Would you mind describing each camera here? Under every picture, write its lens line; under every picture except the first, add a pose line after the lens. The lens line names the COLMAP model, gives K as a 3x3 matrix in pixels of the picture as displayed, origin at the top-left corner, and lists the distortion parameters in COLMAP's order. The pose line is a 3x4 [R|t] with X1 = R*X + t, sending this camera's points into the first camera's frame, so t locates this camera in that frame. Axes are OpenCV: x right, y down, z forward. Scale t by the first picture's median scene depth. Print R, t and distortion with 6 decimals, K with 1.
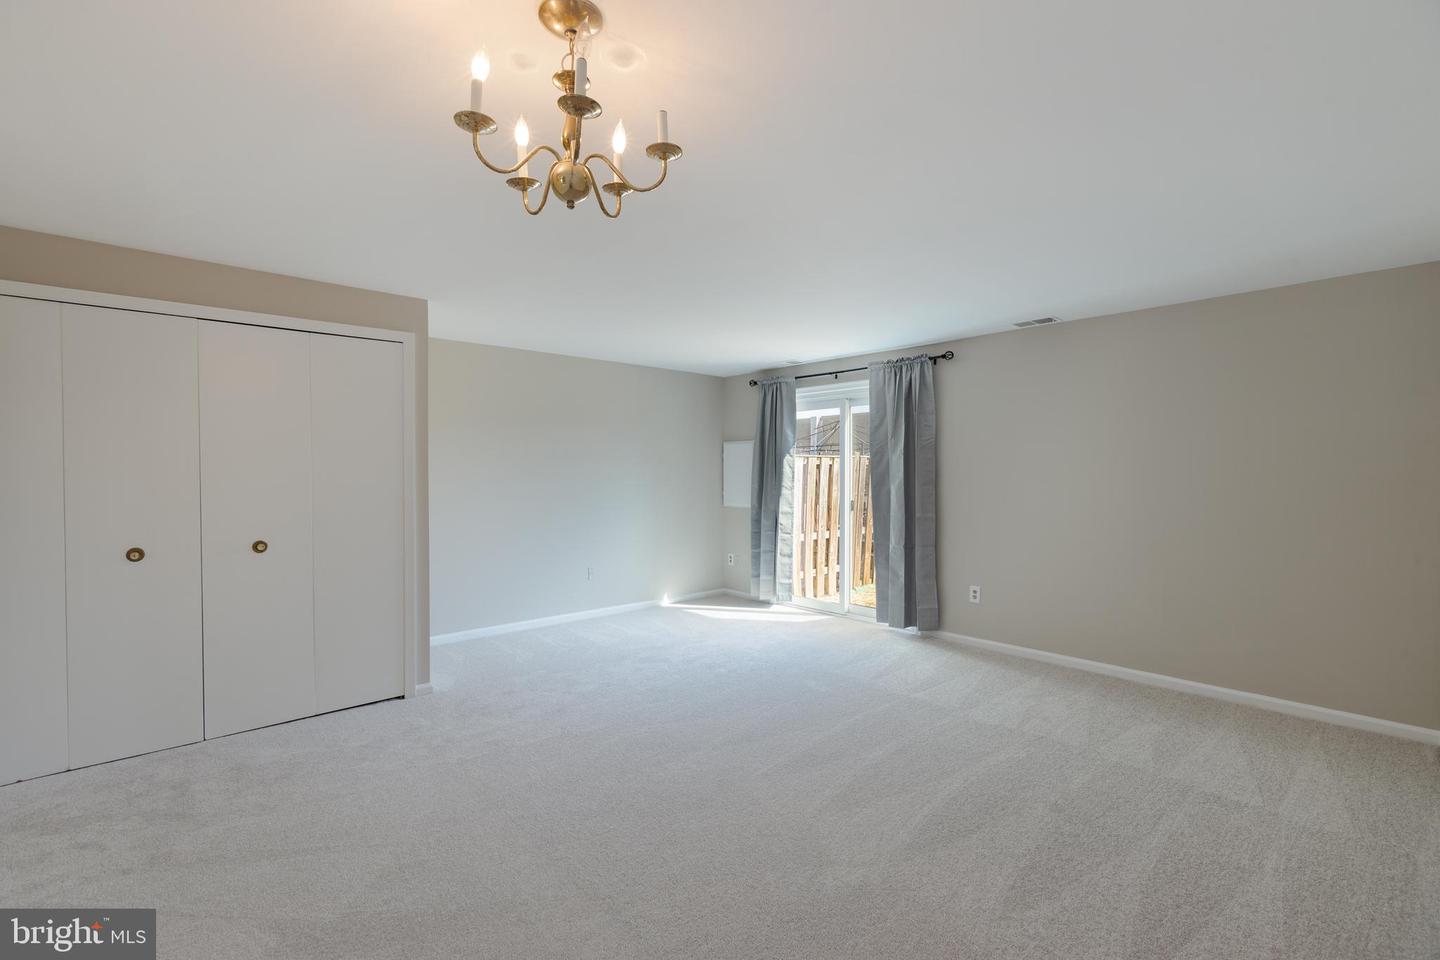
lens RADIAL K [[635.8, 0, 723.9], [0, 635.8, 477.2], [0, 0, 1]] dist [0.001177, -0.000521]
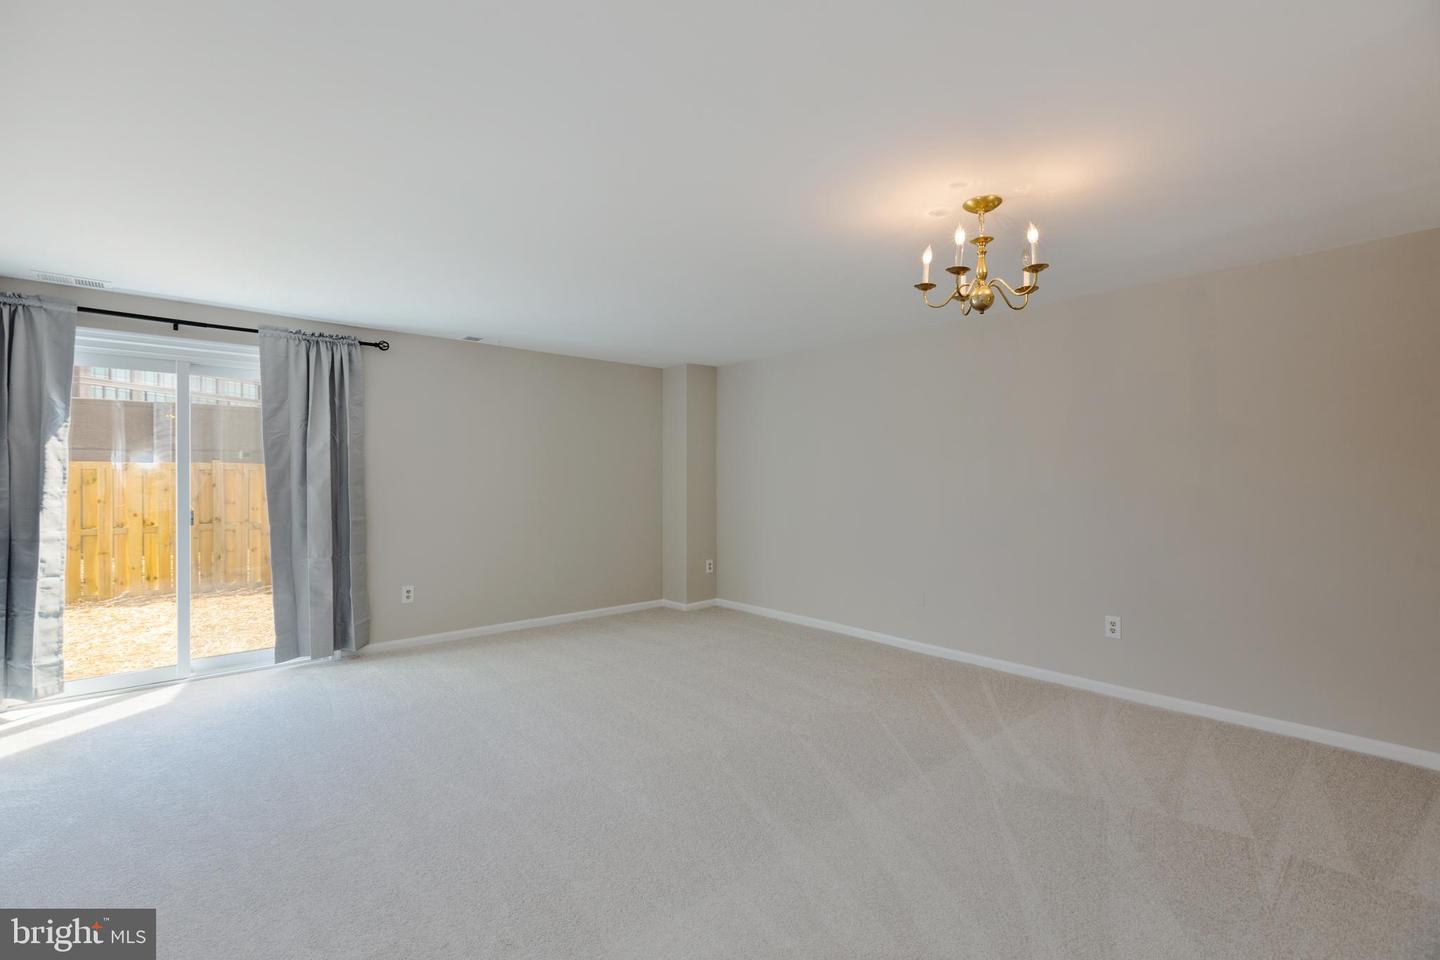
lens RADIAL K [[635.8, 0, 721.2], [0, 635.8, 477.9], [0, 0, 1]] dist [0.001177, -0.000521]
pose [[0.019444, -0.005088, 0.999798, -0.520050], [0.005205, 0.999974, 0.004988, 0.000890], [-0.999797, 0.005107, 0.019470, 0.442145]]
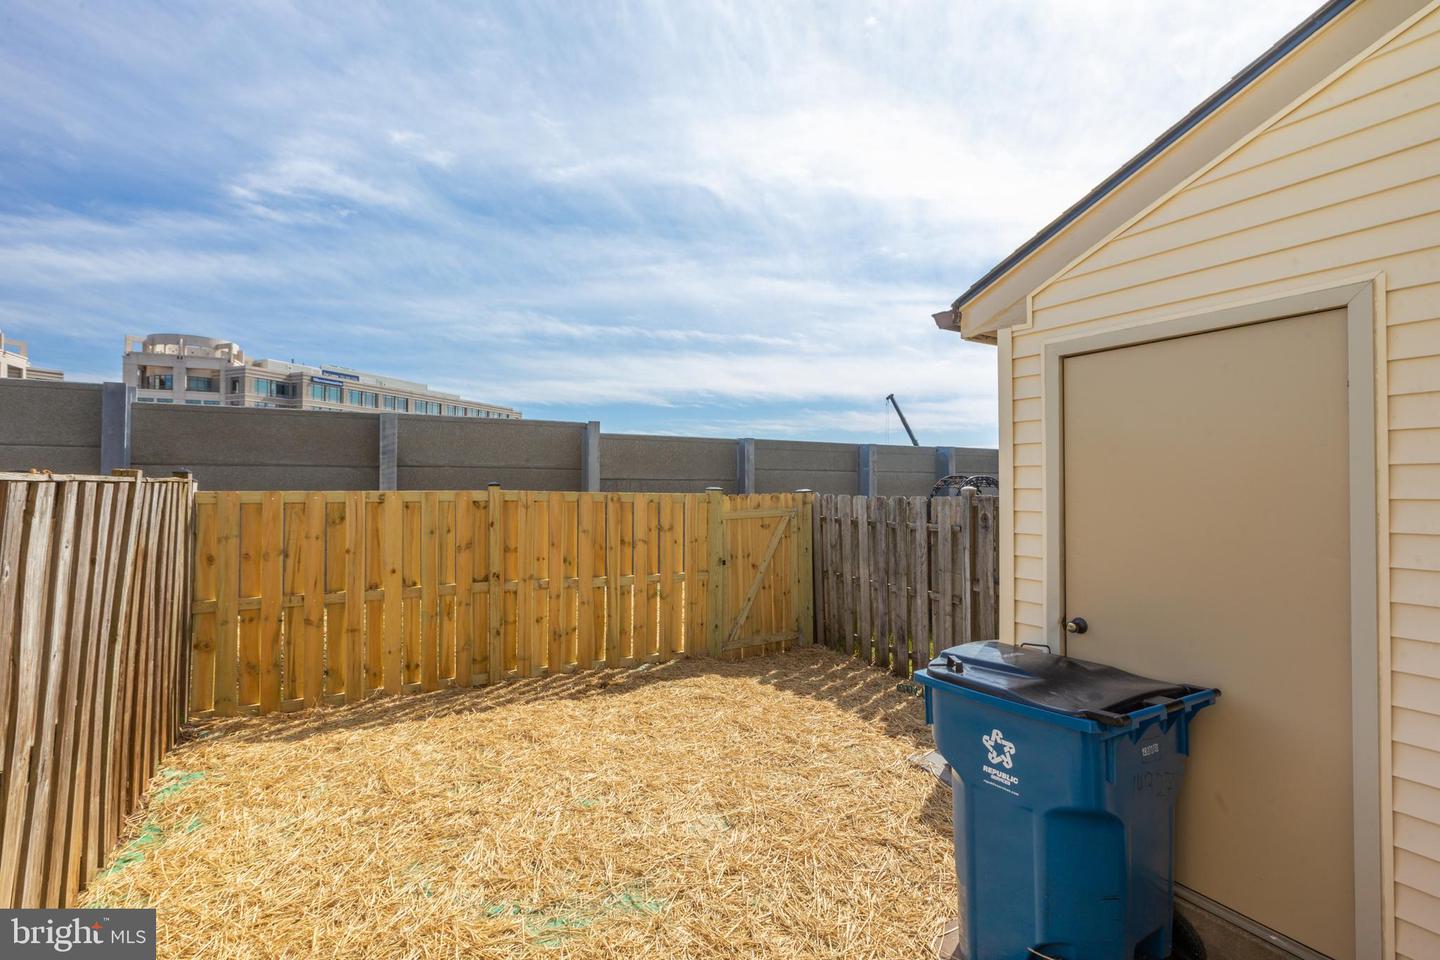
lens RADIAL K [[635.8, 0, 719.9], [0, 635.8, 479.6], [0, 0, 1]] dist [0.001177, -0.000521]
pose [[0.222787, 0.008696, 0.974828, 0.116377], [0.003019, 0.999949, -0.009610, -0.044001], [-0.974862, 0.005083, 0.222750, 1.155028]]
